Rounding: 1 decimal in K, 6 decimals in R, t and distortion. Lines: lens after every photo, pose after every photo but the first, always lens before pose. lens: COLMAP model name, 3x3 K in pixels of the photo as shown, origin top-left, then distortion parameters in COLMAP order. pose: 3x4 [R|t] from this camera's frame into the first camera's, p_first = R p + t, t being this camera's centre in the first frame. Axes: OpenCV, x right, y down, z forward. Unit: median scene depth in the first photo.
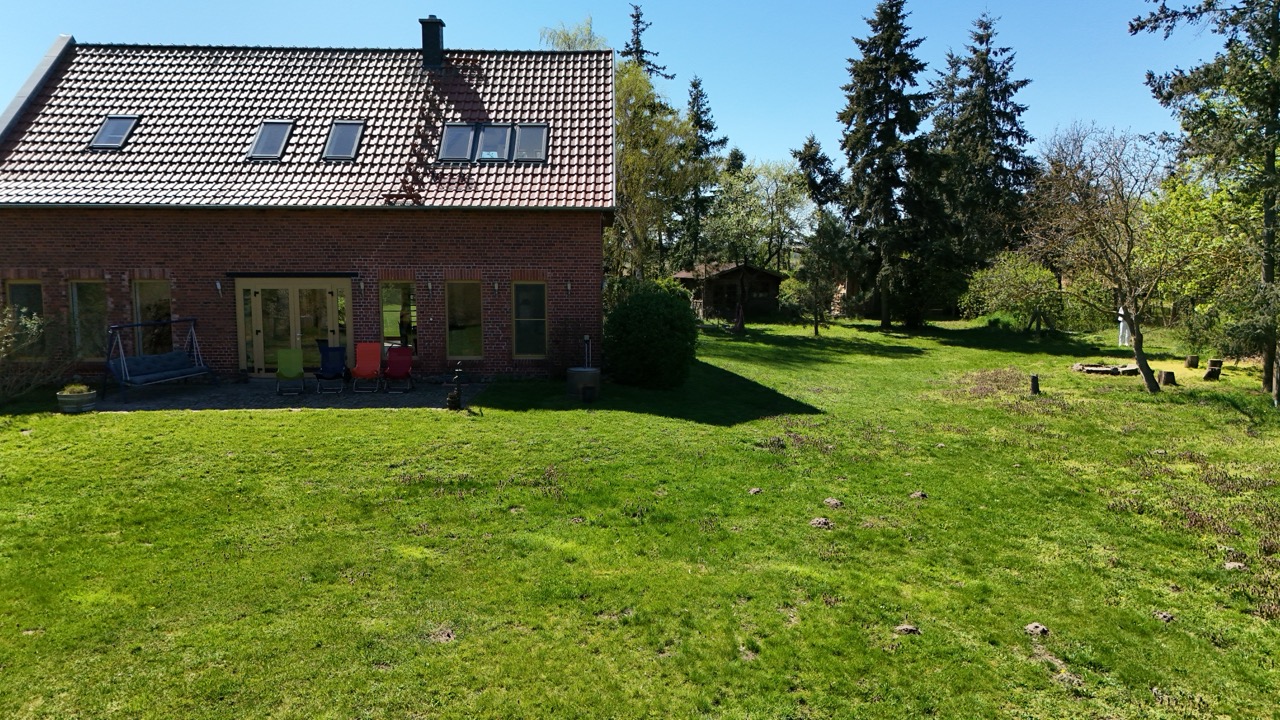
lens RADIAL K [[920.3, 0, 641.6], [0, 920.3, 361.1], [0, 0, 1]] dist [0.068069, -0.063171]
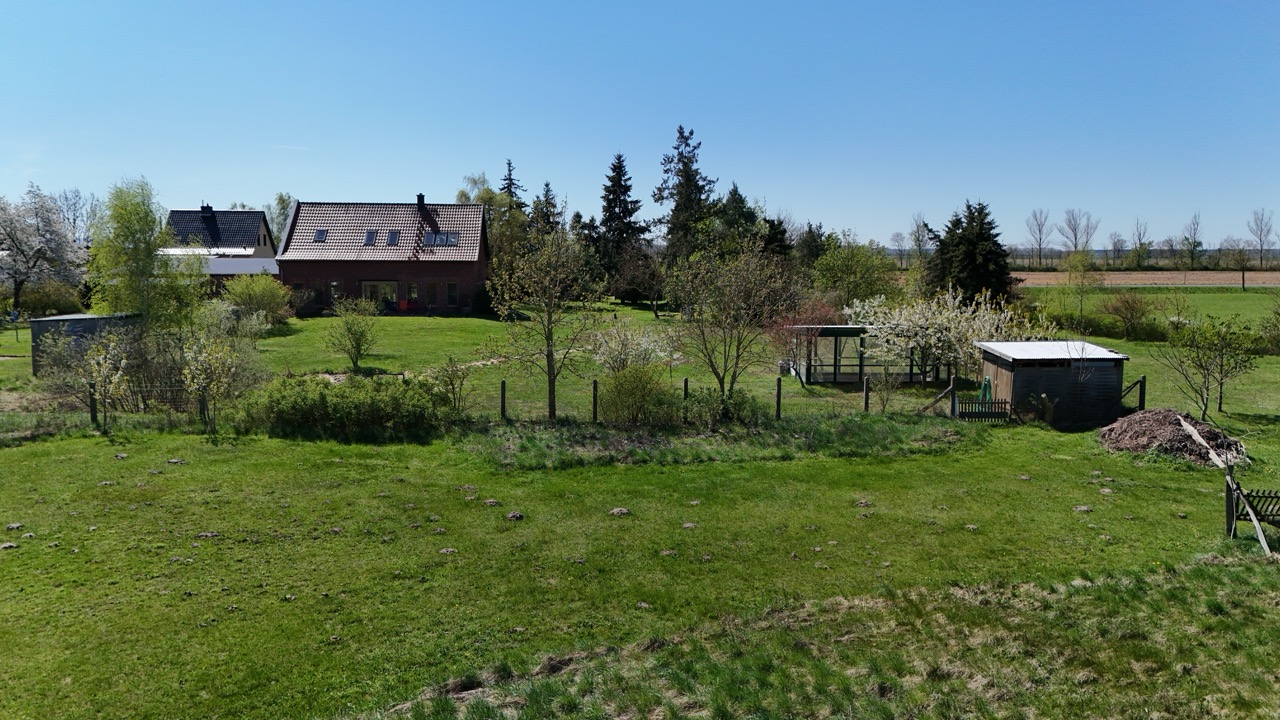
lens RADIAL K [[920.3, 0, 639.8], [0, 920.3, 362.8], [0, 0, 1]] dist [0.068069, -0.063171]
pose [[0.999477, -0.000447, 0.032327, 0.235555], [0.000368, 0.999997, 0.002447, 0.102335], [-0.032328, -0.002434, 0.999474, -1.231877]]
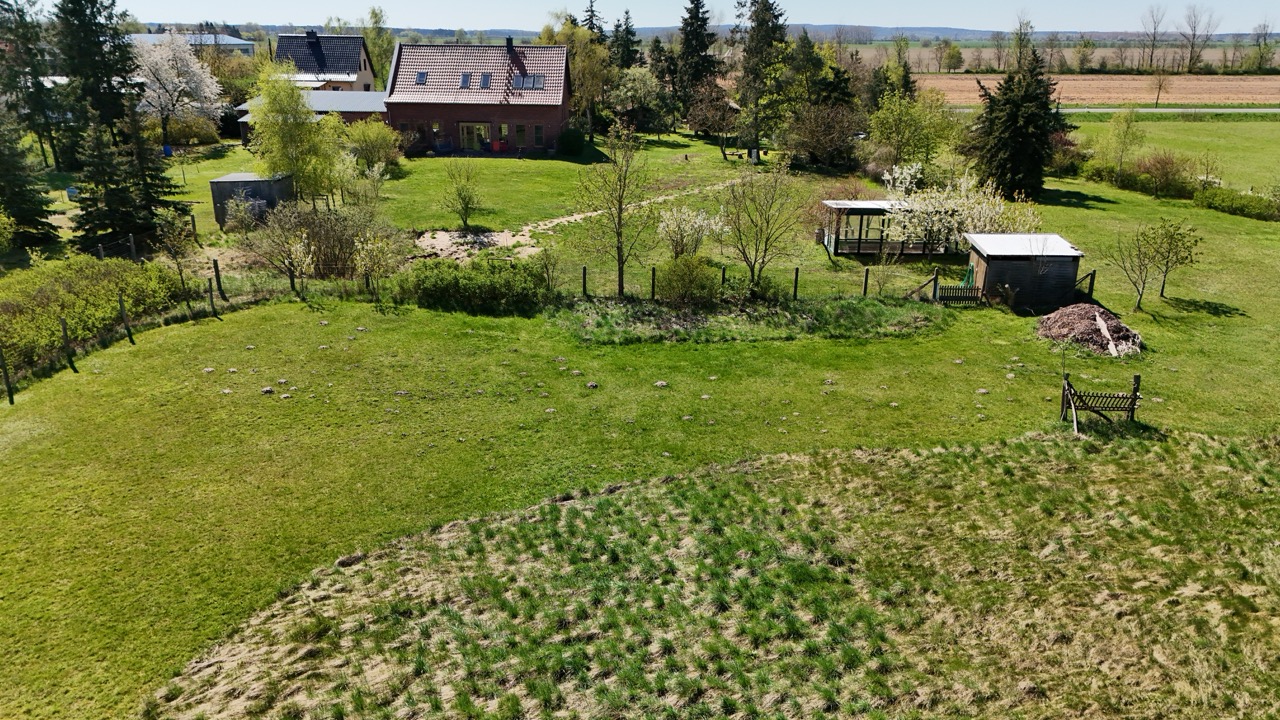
lens RADIAL K [[920.3, 0, 639.9], [0, 920.3, 359.7], [0, 0, 1]] dist [0.068069, -0.063171]
pose [[0.998279, 0.026320, -0.052402, 0.260720], [-0.014190, 0.975478, 0.219639, 0.005594], [0.056898, -0.218517, 0.974173, -1.447099]]
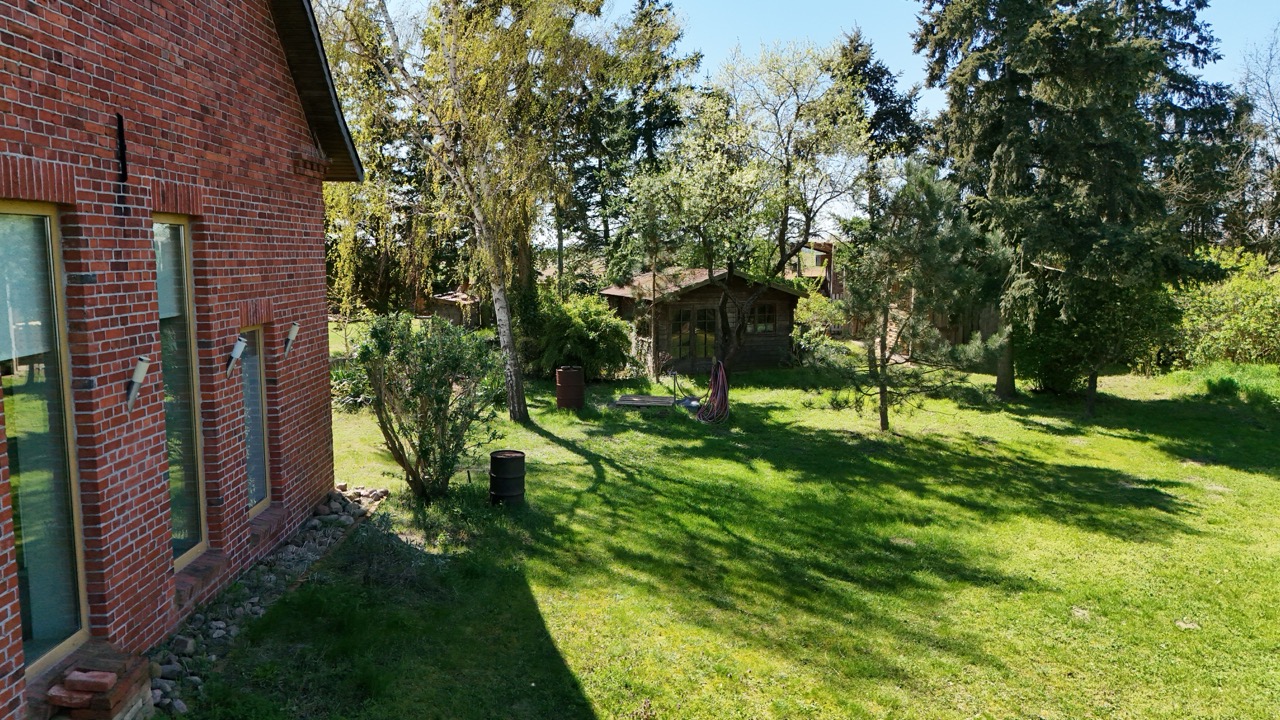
lens RADIAL K [[920.3, 0, 642.3], [0, 920.3, 355.5], [0, 0, 1]] dist [0.068069, -0.063171]
pose [[0.999949, -0.003151, 0.009548, 0.058127], [0.003157, 0.999995, -0.000579, -0.059285], [-0.009546, 0.000609, 0.999954, 0.487904]]
